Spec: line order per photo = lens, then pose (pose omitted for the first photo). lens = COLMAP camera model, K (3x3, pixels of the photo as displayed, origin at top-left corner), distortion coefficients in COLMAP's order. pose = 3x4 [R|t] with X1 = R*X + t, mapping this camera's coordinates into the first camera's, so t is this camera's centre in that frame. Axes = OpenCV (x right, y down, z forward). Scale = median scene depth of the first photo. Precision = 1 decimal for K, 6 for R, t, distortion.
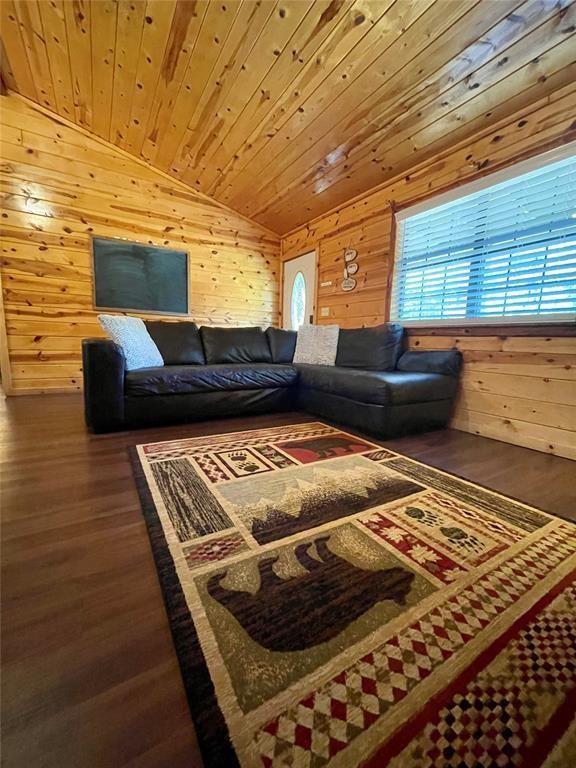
lens RADIAL K [[310.7, 0, 288.3], [0, 310.7, 386.3], [0, 0, 1]] dist [-0.002228, 0.000244]
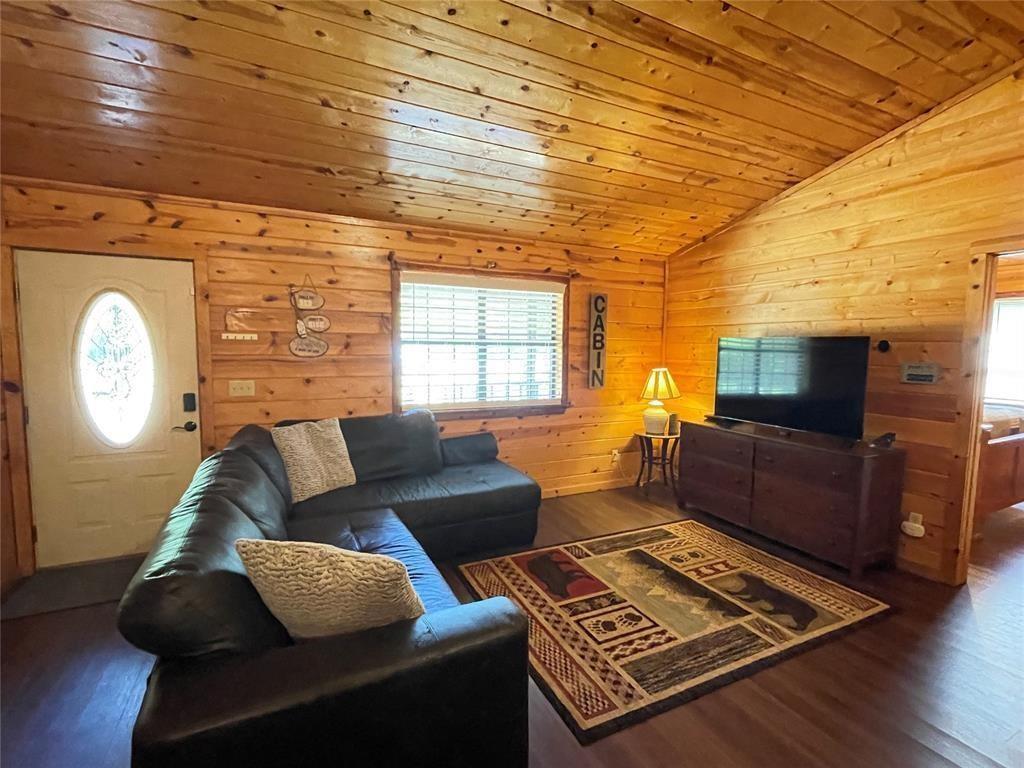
lens RADIAL K [[481.3, 0, 512.8], [0, 481.3, 385.3], [0, 0, 1]] dist [-0.003930, 0.000257]
pose [[0.090327, -0.116664, 0.989055, -1.475727], [0.132650, 0.985676, 0.104150, -0.621297], [-0.987038, 0.121791, 0.104508, 1.077900]]
